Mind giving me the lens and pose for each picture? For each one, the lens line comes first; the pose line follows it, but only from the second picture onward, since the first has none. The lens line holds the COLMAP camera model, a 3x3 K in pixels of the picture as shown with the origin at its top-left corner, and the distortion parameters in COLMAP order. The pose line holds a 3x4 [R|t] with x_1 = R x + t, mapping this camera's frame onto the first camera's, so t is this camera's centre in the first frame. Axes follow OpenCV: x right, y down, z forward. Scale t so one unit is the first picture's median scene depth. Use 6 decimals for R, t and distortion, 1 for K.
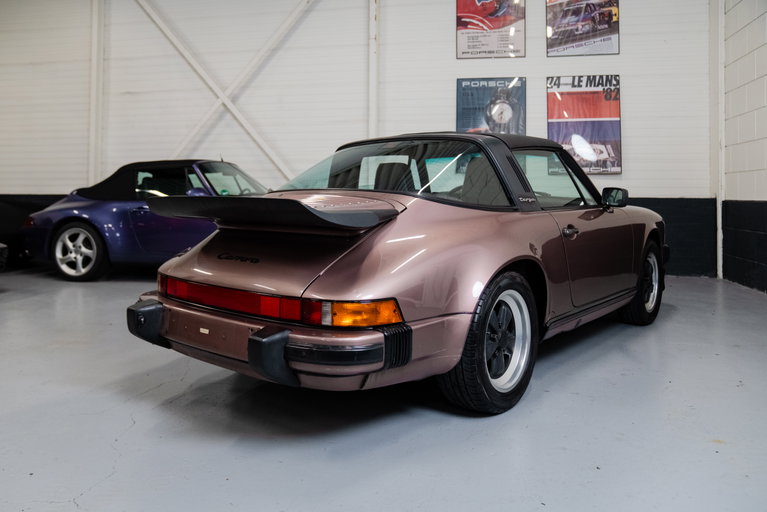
lens RADIAL K [[636.3, 0, 386.9], [0, 636.3, 254.9], [0, 0, 1]] dist [-0.030475, 0.007579]
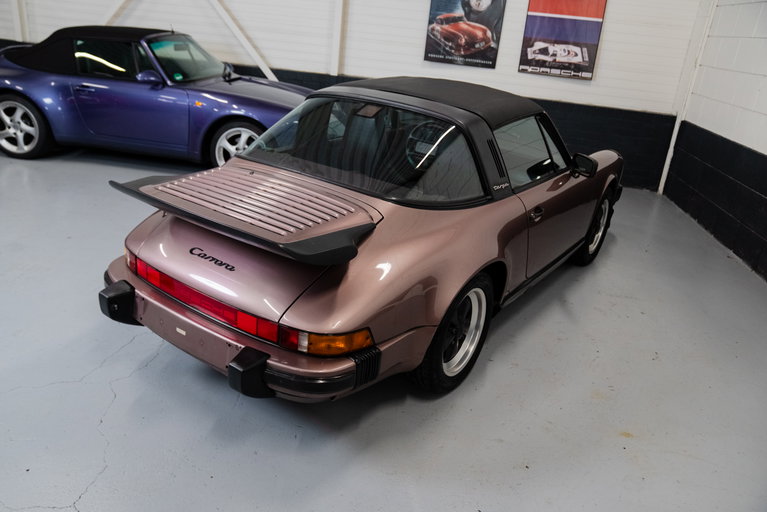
lens RADIAL K [[612.3, 0, 381.0], [0, 612.3, 255.7], [0, 0, 1]] dist [-0.033334, 0.041940]
pose [[0.993013, 0.050098, 0.106841, -0.041504], [-0.087558, 0.919803, 0.382486, -0.221803], [-0.079111, -0.389169, 0.917763, 0.059172]]
